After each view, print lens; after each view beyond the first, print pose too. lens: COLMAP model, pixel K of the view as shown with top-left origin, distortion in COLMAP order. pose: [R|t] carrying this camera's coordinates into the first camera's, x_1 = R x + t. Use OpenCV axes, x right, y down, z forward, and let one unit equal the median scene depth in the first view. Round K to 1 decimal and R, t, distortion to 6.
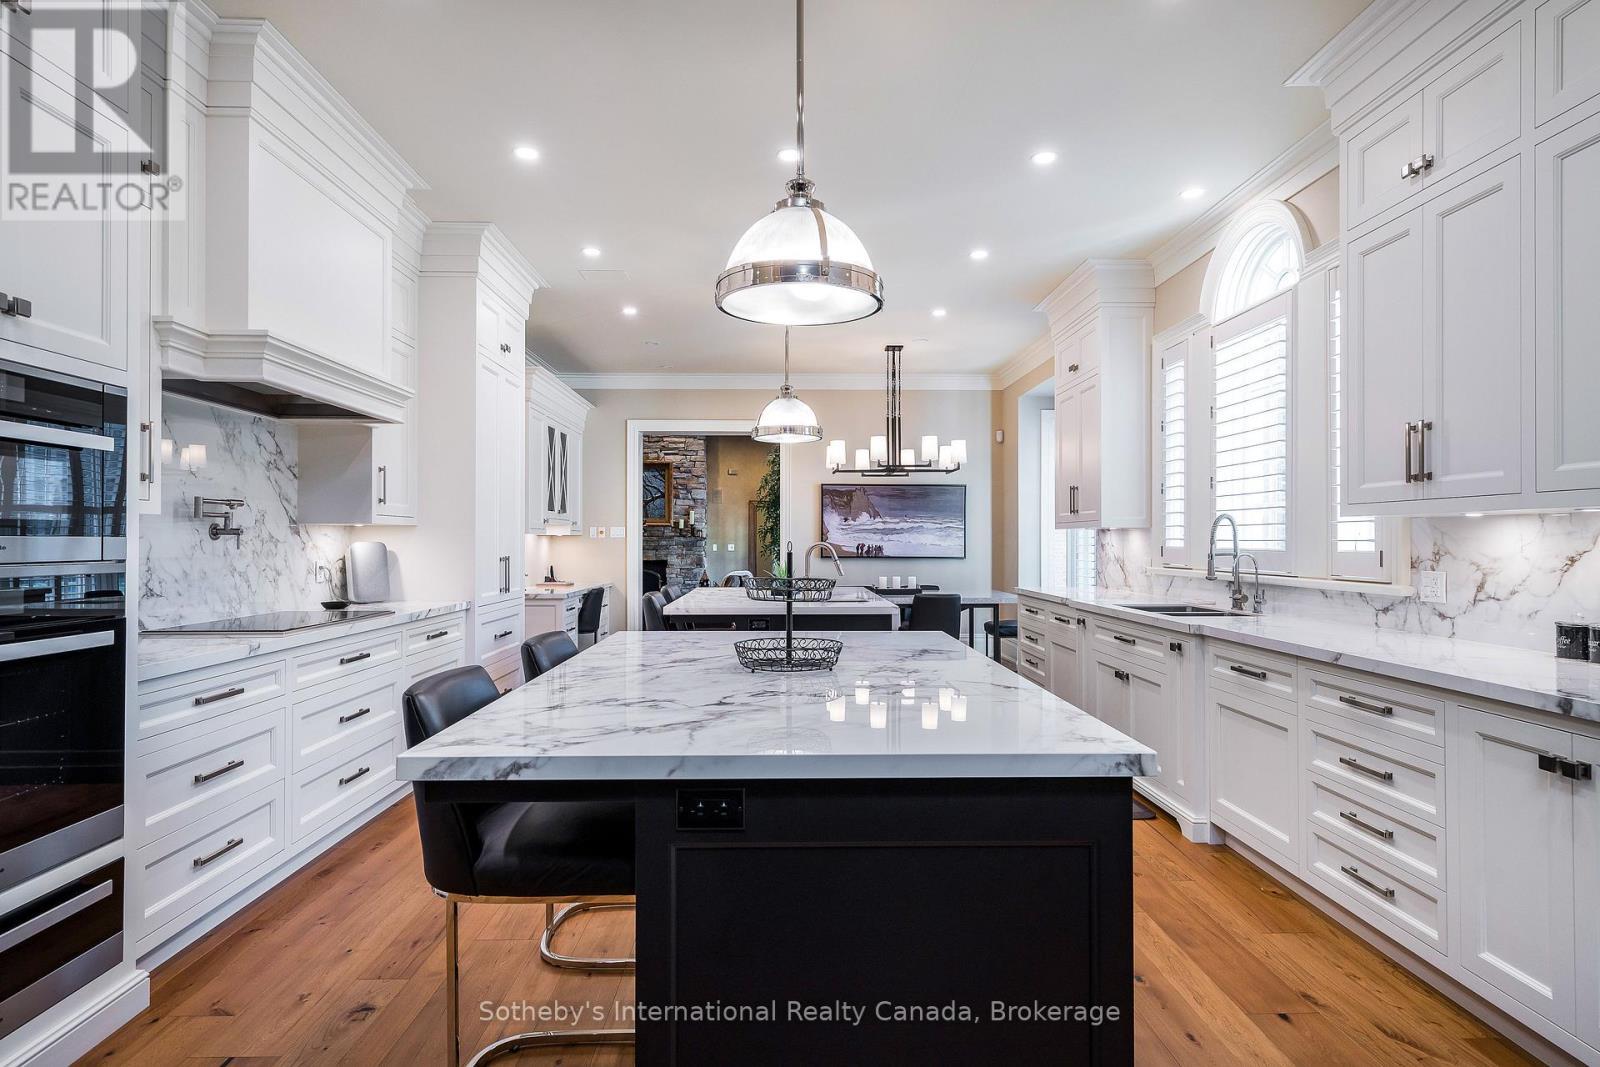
lens RADIAL K [[786.3, 0, 804.4], [0, 786.3, 520.4], [0, 0, 1]] dist [0.013416, 0.000130]
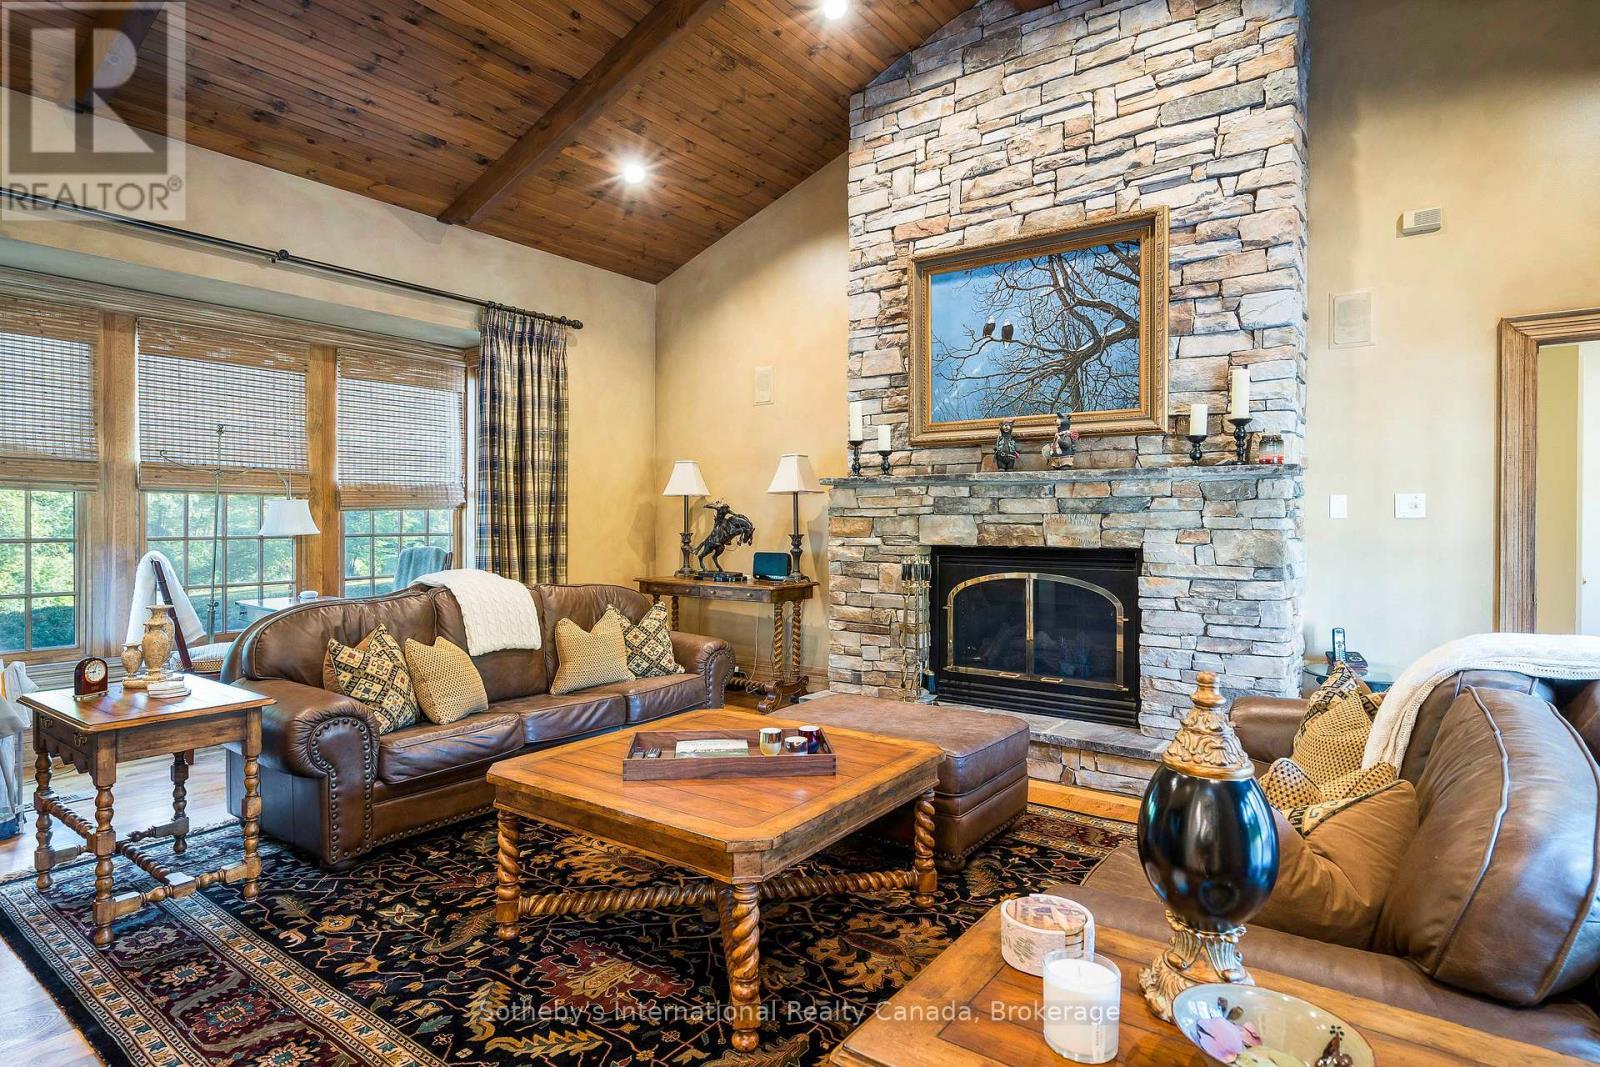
lens RADIAL K [[851.3, 0, 800.0], [0, 851.3, 533.5], [0, 0, 1]] dist [0.001465, 0.000501]
pose [[0.784515, 0.006103, -0.620080, -0.078934], [0.010938, 0.999660, 0.023677, 0.035760], [0.620013, -0.025357, 0.784181, 0.668144]]
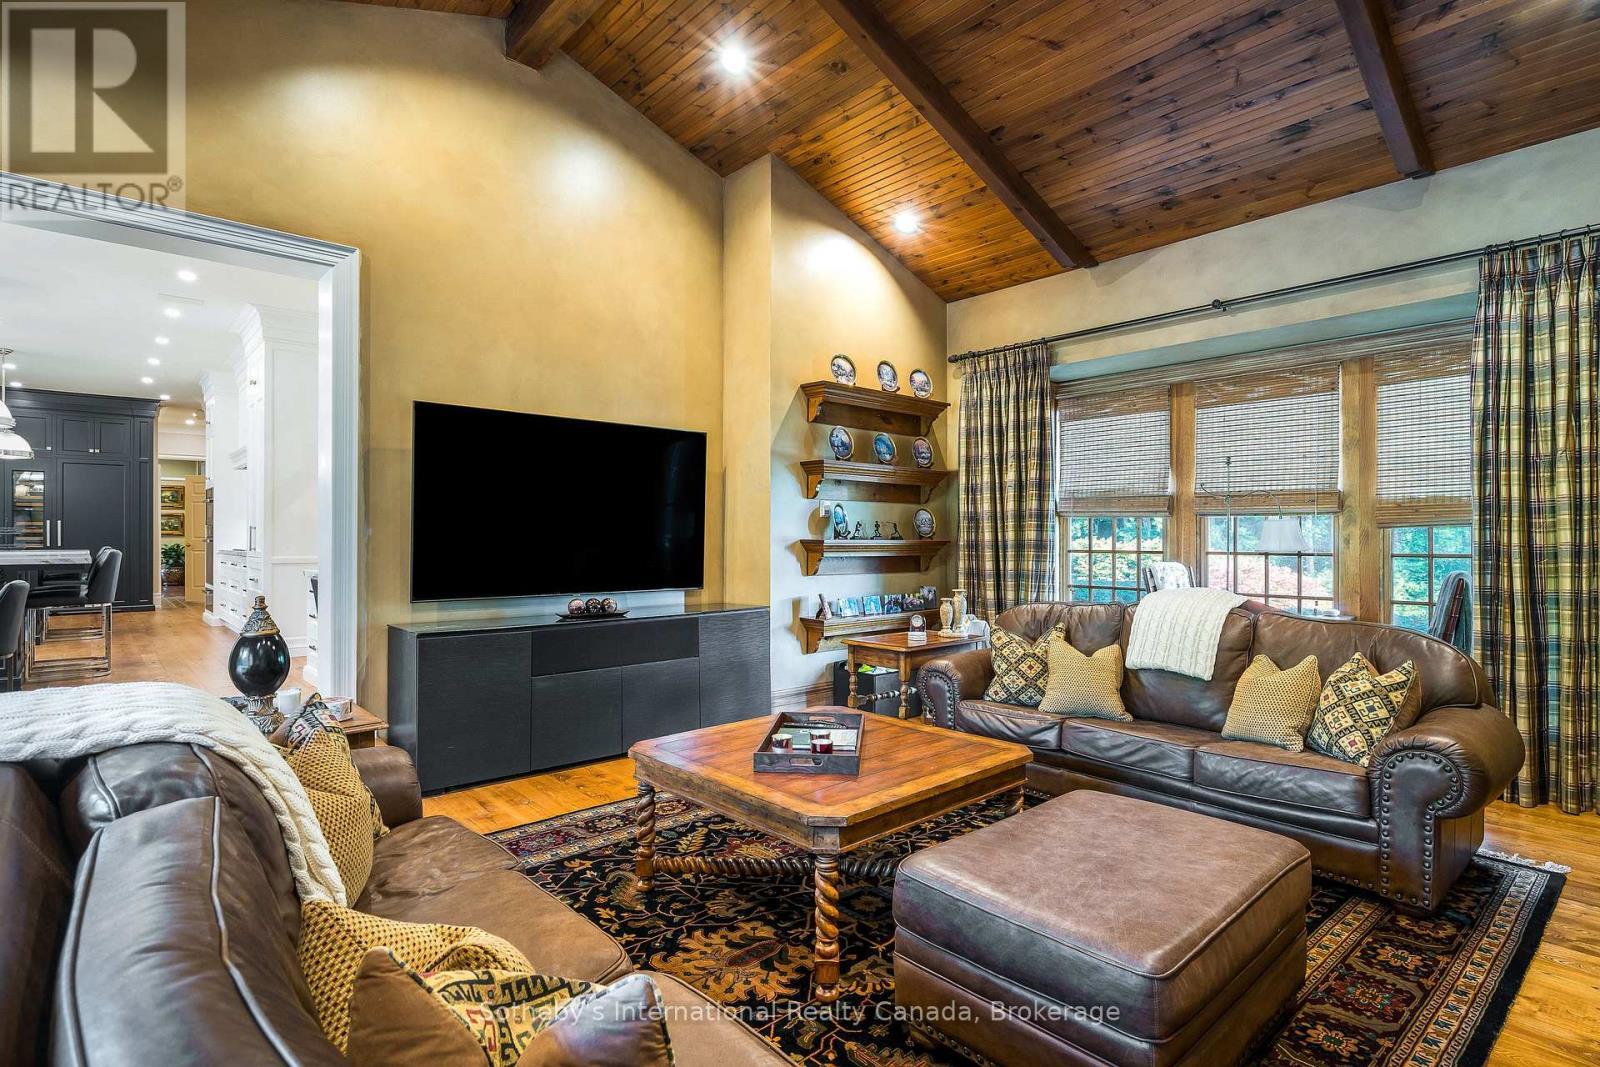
lens RADIAL K [[811.9, 0, 802.5], [0, 811.9, 539.7], [0, 0, 1]] dist [0.000424, -0.000441]
pose [[-0.768085, -0.004720, -0.640330, -0.071829], [0.004638, 0.999906, -0.012933, 0.042817], [0.640331, -0.012904, -0.767991, 1.085701]]
